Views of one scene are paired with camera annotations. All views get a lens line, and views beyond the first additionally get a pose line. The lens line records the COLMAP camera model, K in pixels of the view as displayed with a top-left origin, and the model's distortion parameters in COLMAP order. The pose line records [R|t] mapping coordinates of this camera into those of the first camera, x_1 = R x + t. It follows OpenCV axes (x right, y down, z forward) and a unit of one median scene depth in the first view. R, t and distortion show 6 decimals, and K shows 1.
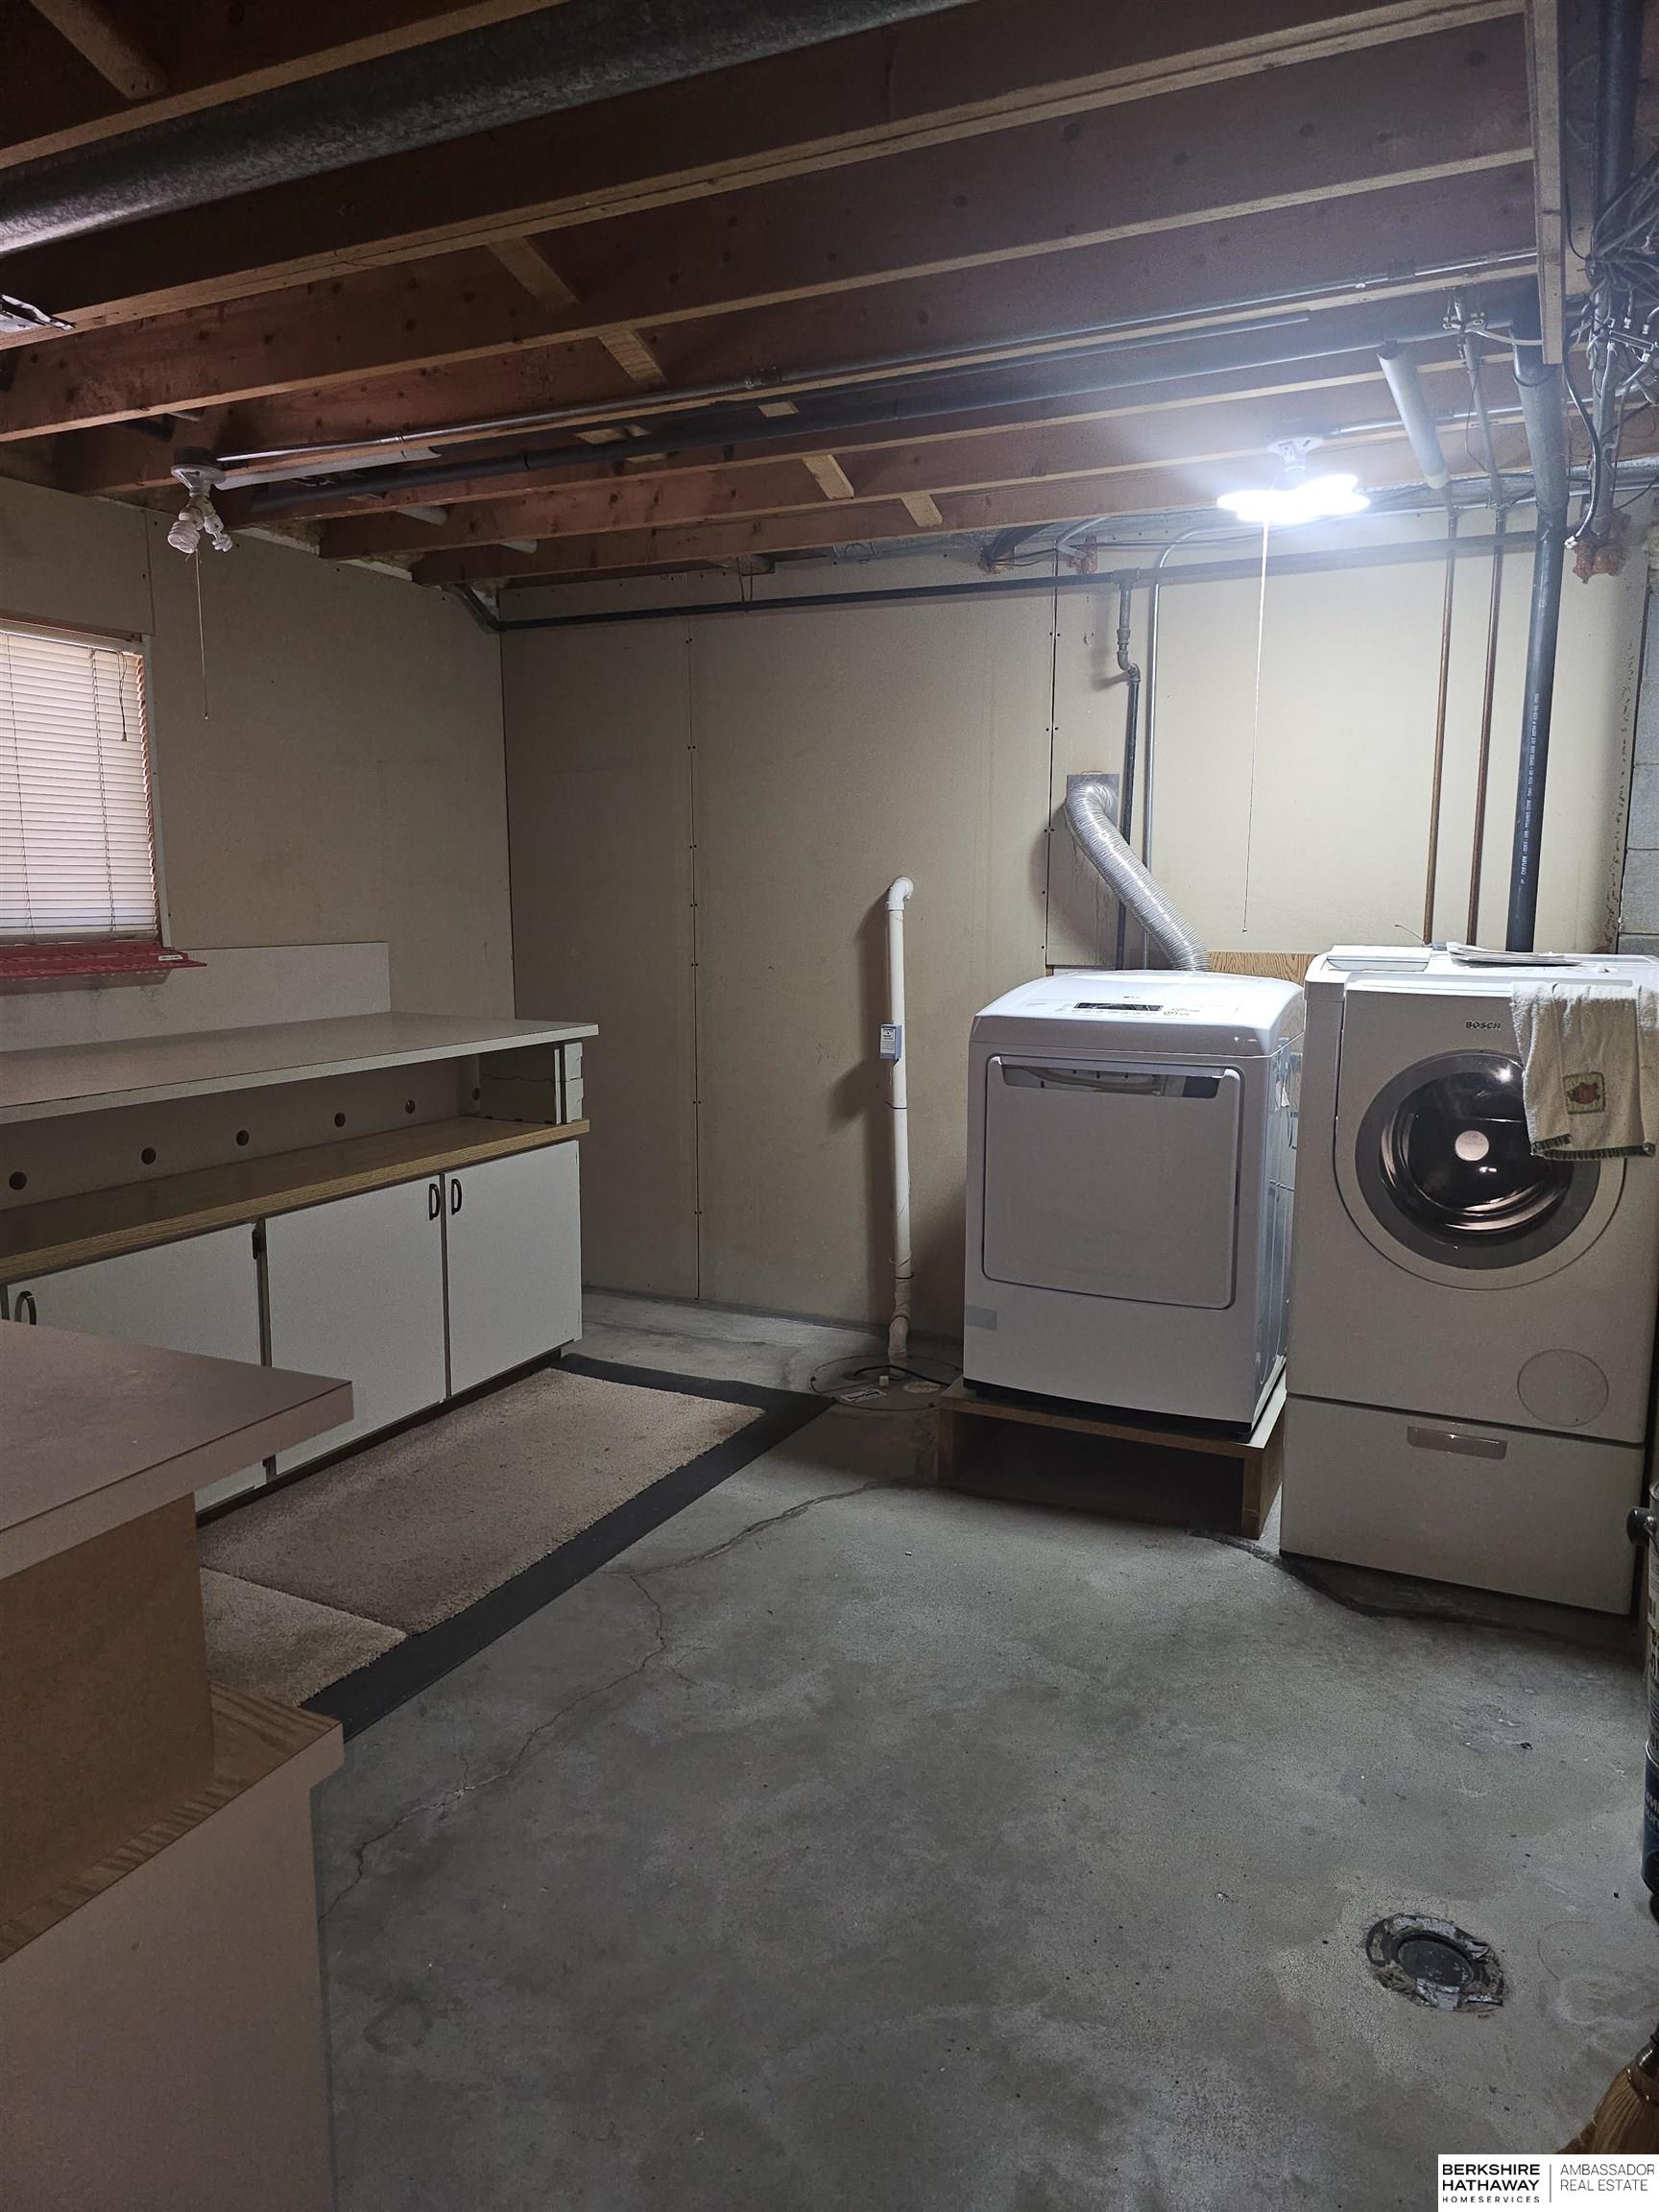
lens RADIAL K [[1502.1, 0, 821.1], [0, 1502.1, 1100.9], [0, 0, 1]] dist [0.071481, -0.065582]
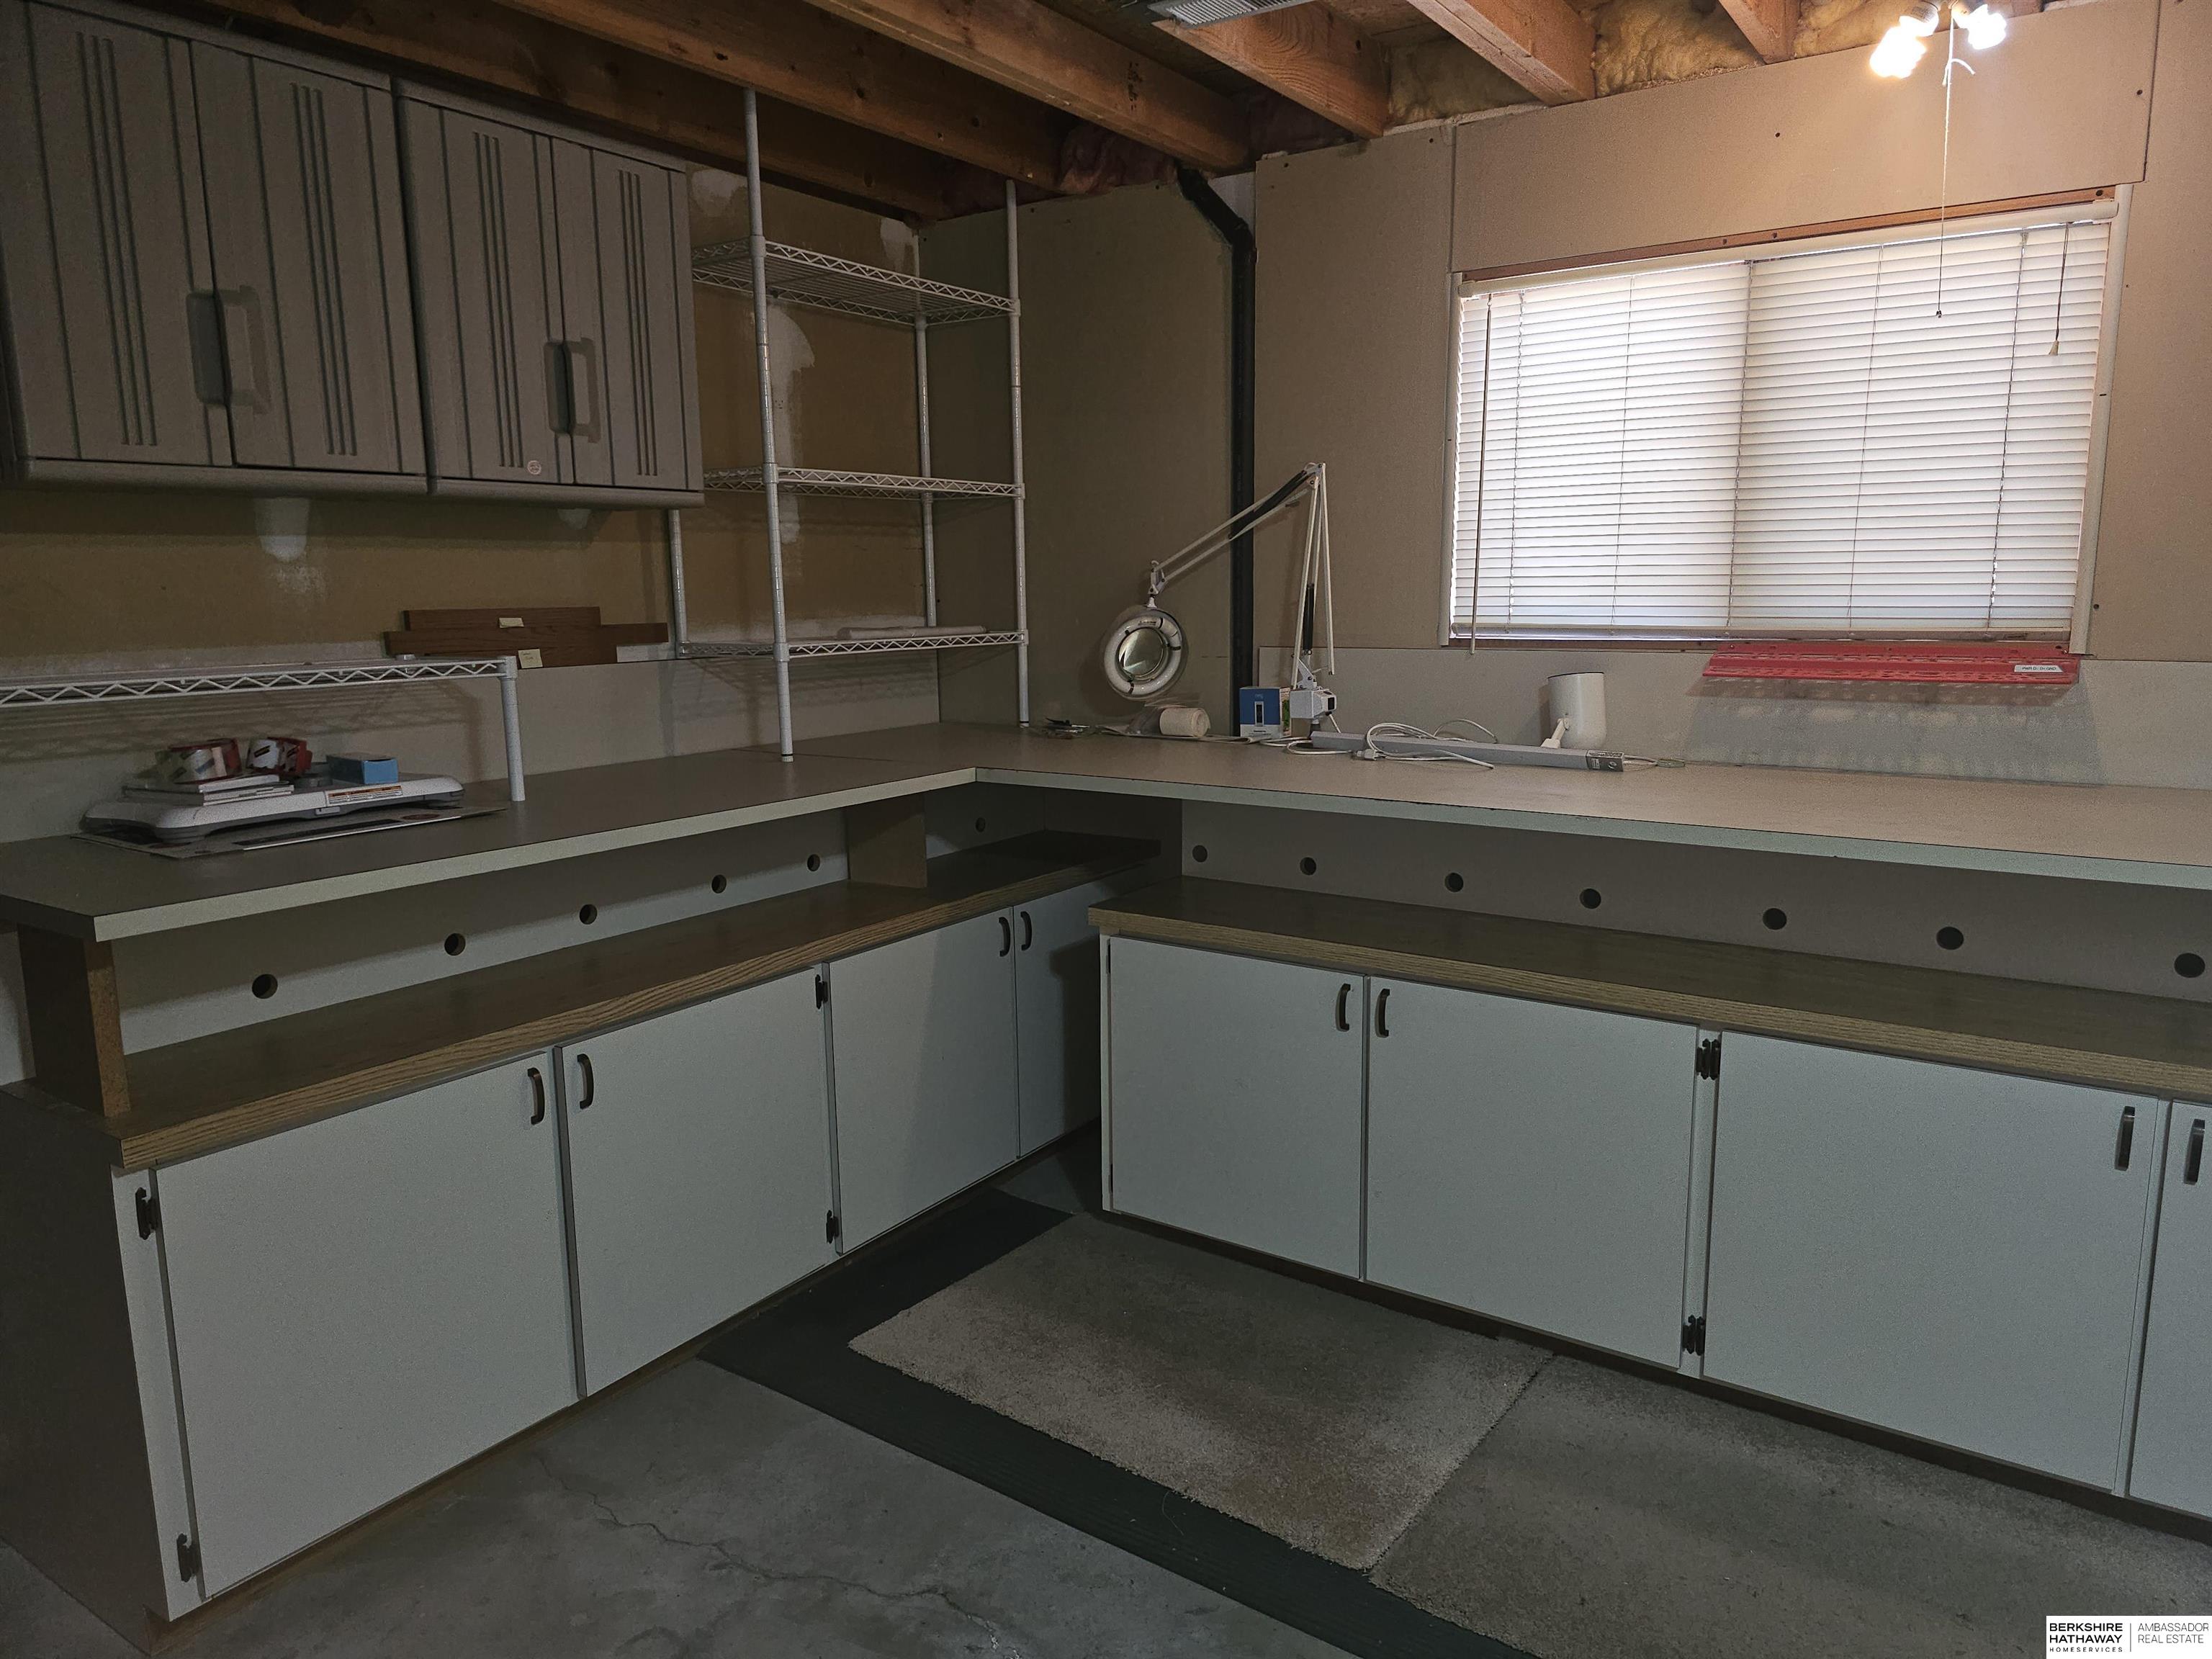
lens RADIAL K [[1502.1, 0, 1095.8], [0, 1502.1, 836.0], [0, 0, 1]] dist [0.071481, -0.065582]
pose [[-0.166636, 0.167579, -0.971674, 0.339895], [-0.128506, 0.973356, 0.189907, -0.101633], [0.977609, 0.156511, -0.140662, 0.723456]]
